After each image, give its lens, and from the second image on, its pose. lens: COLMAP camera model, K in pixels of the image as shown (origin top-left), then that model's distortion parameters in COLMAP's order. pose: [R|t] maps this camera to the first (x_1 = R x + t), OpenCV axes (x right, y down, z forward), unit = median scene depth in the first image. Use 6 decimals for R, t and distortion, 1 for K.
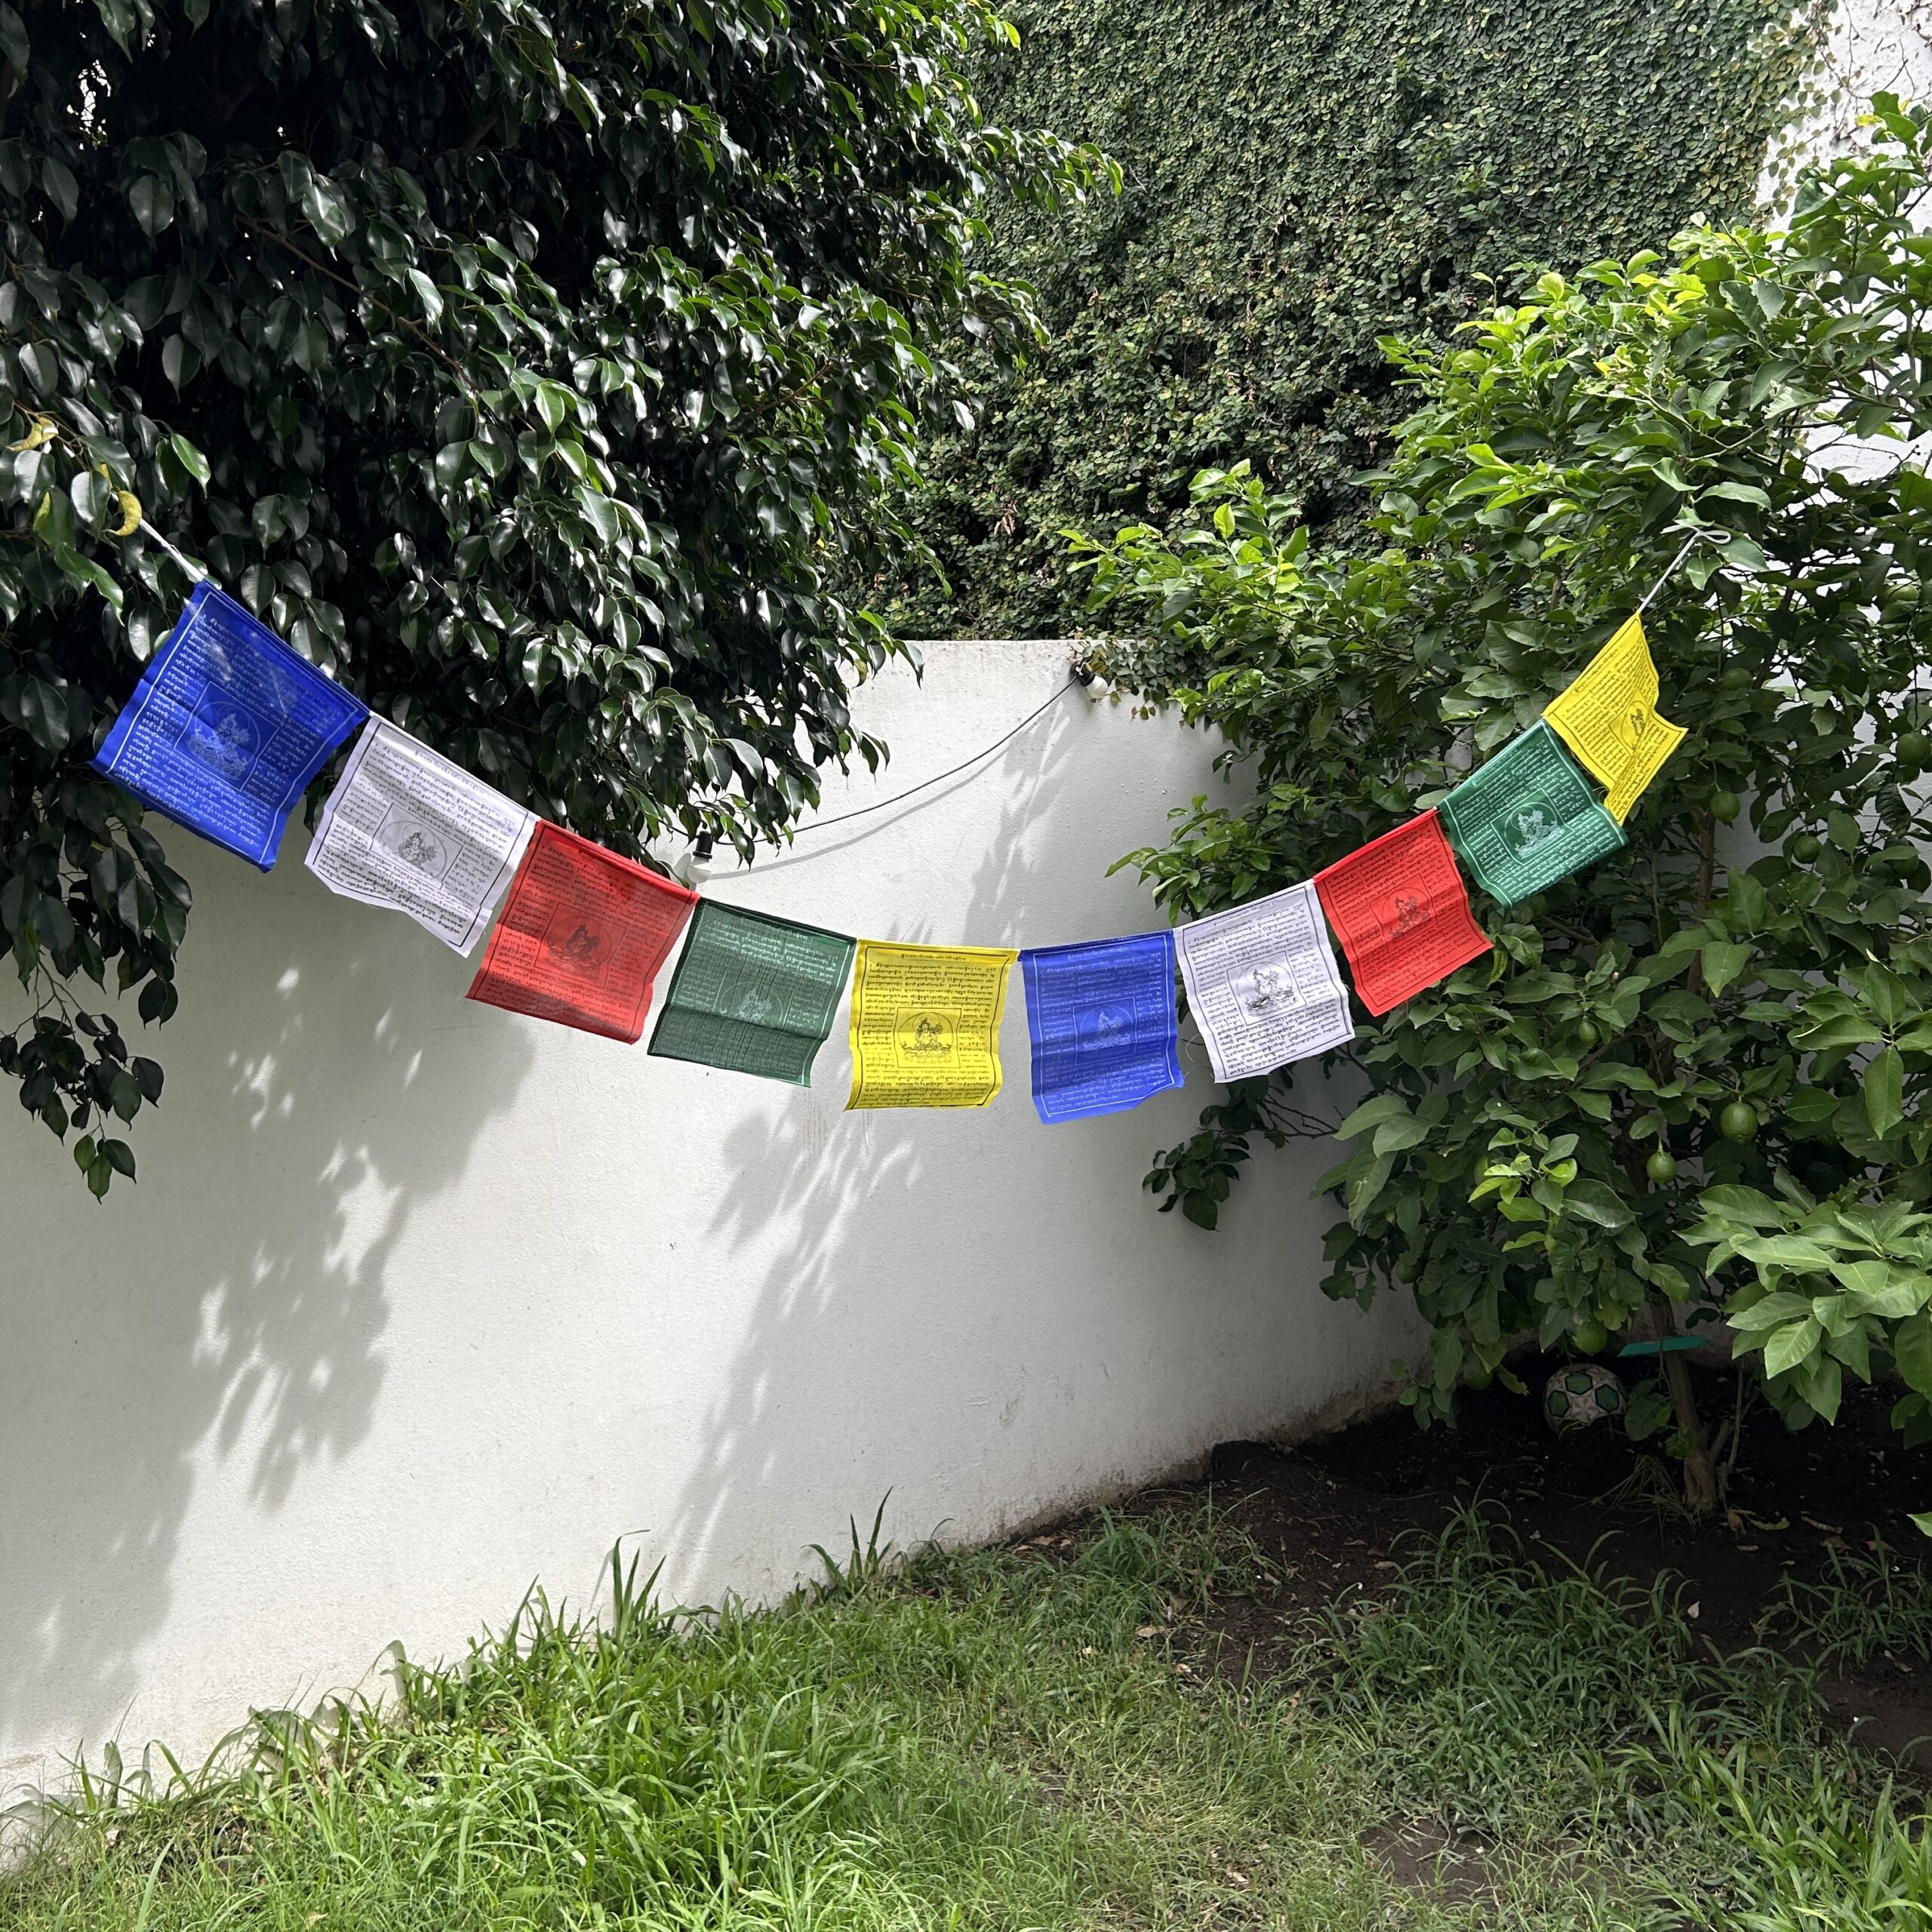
lens RADIAL K [[2164.2, 0, 1054.3], [0, 2164.2, 968.5], [0, 0, 1]] dist [0.097837, -0.204771]
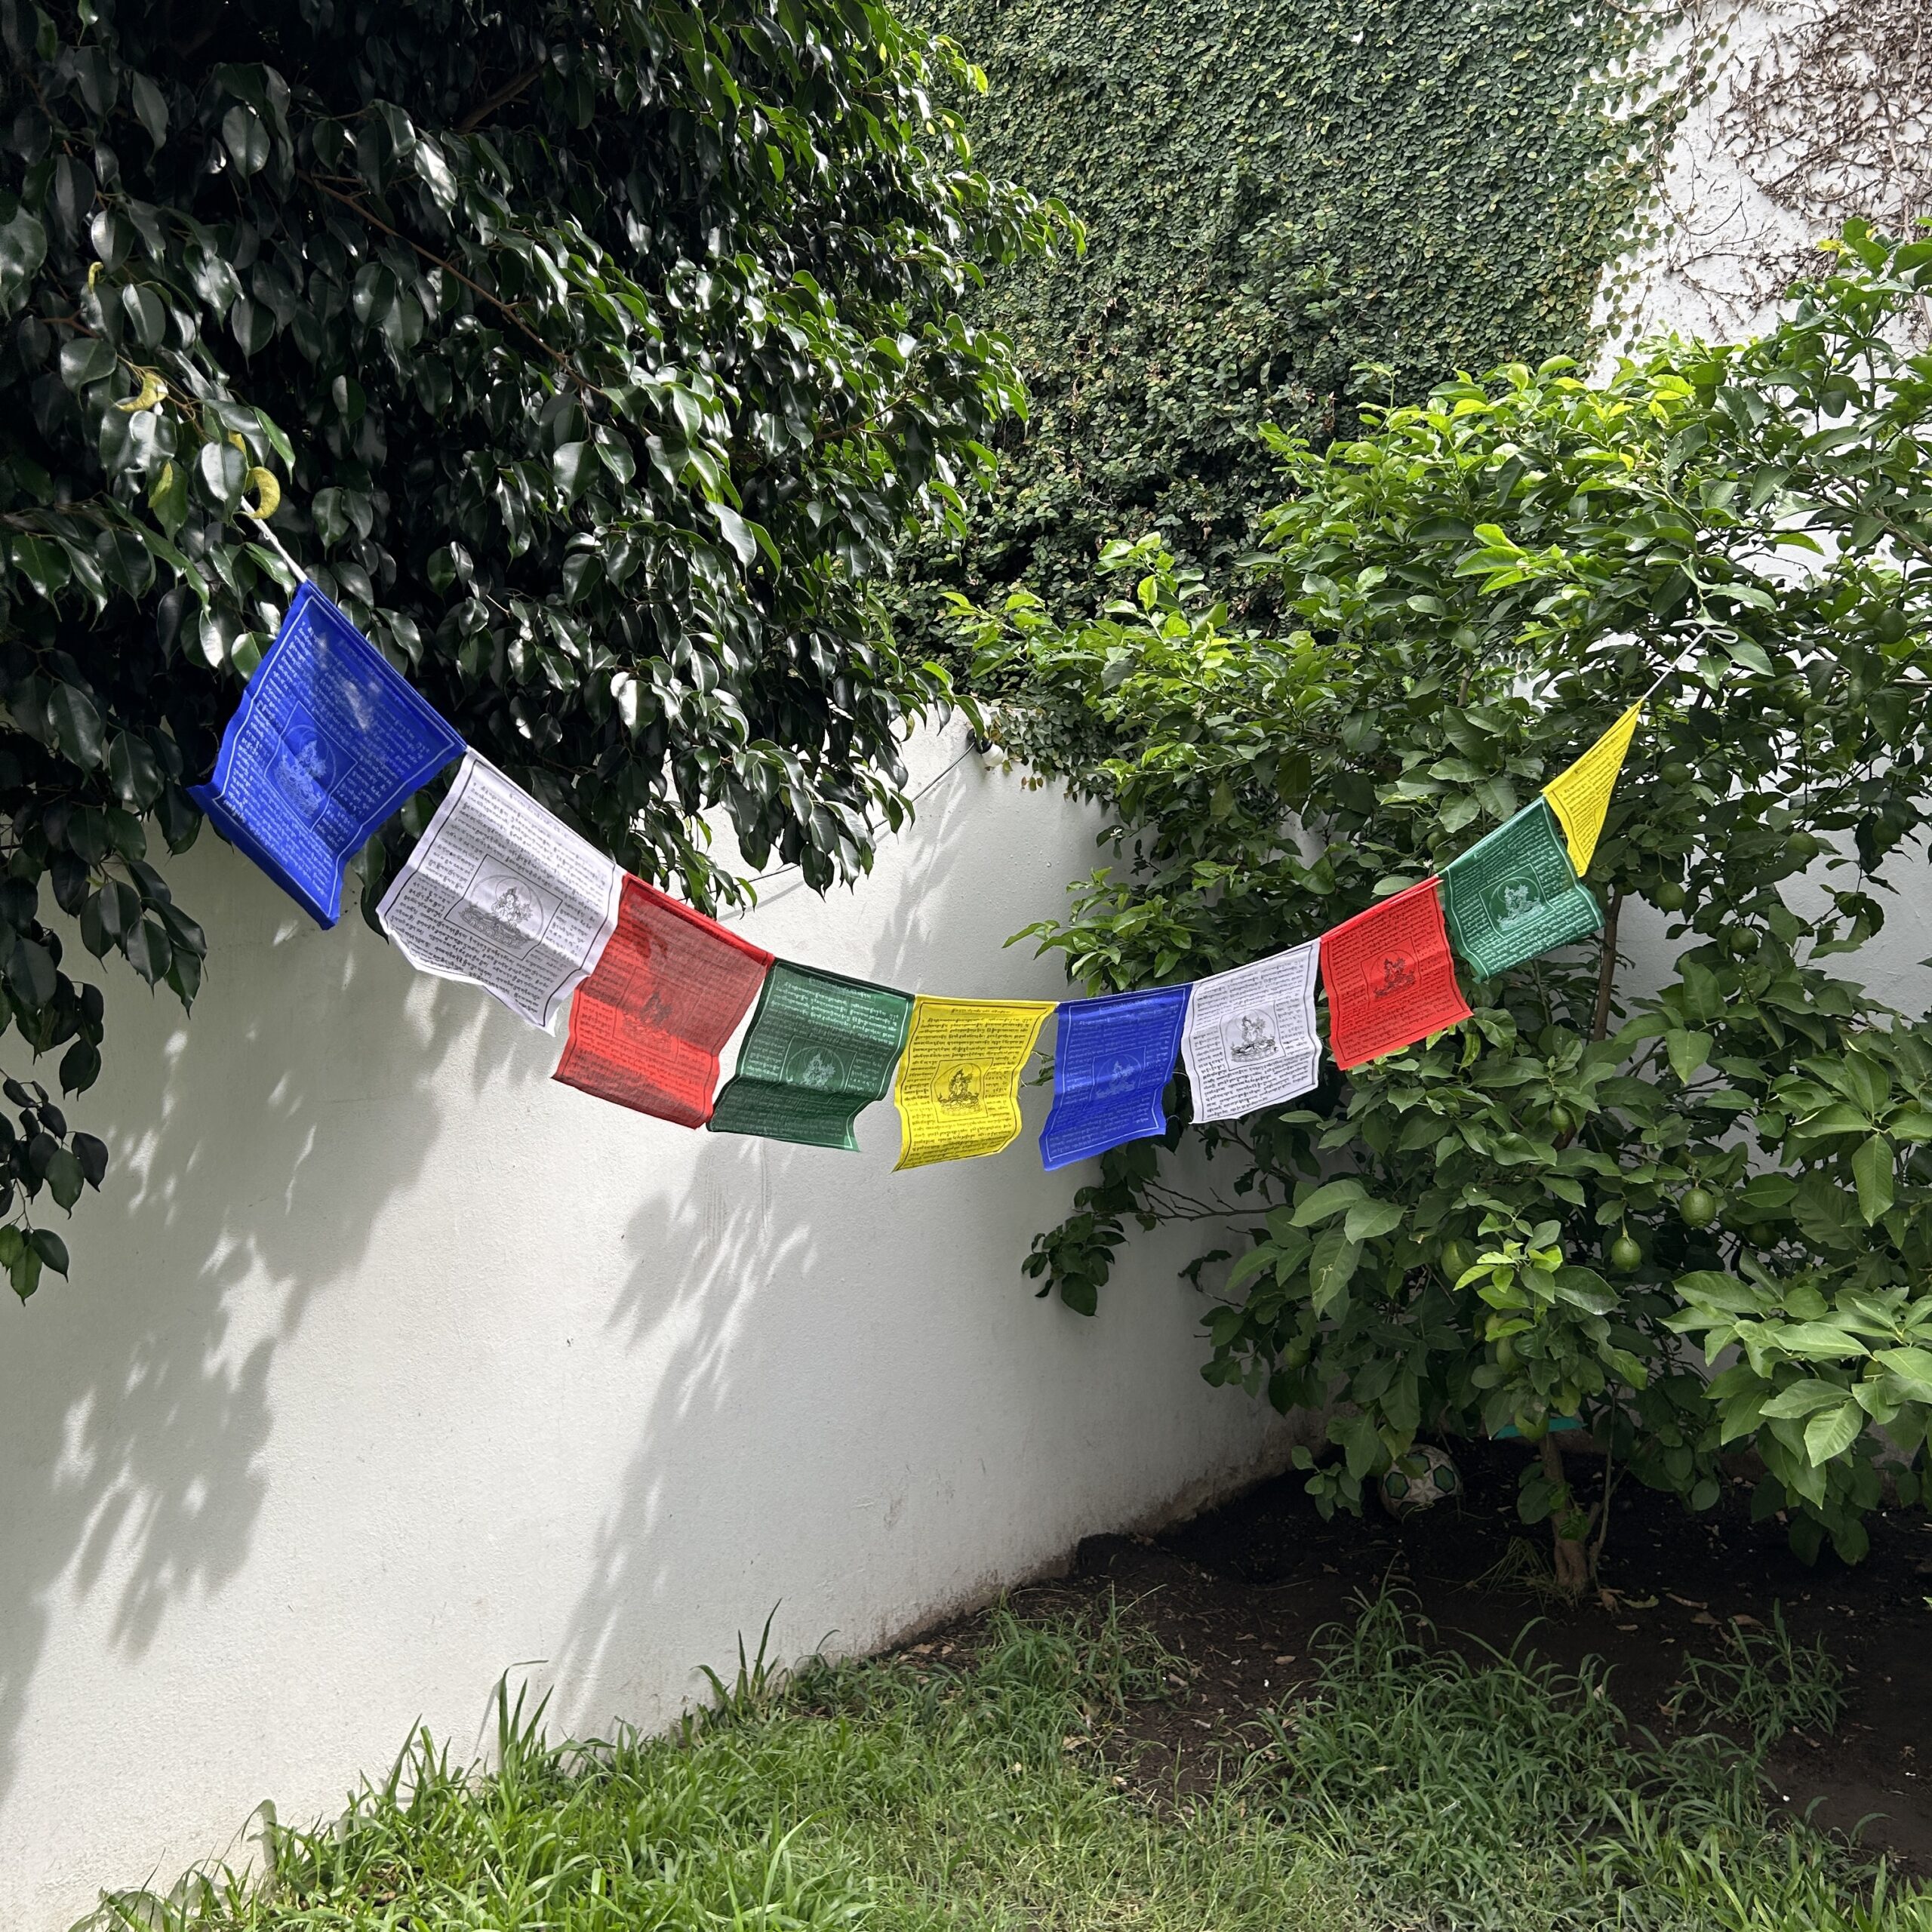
lens RADIAL K [[2106.3, 0, 966.0], [0, 2106.3, 966.0], [0, 0, 1]] dist [0.105776, -0.216718]
pose [[0.978383, 0.023733, 0.205433, -0.188578], [-0.016036, 0.999109, -0.039049, 0.001779], [-0.206176, 0.034911, 0.977892, 0.083063]]
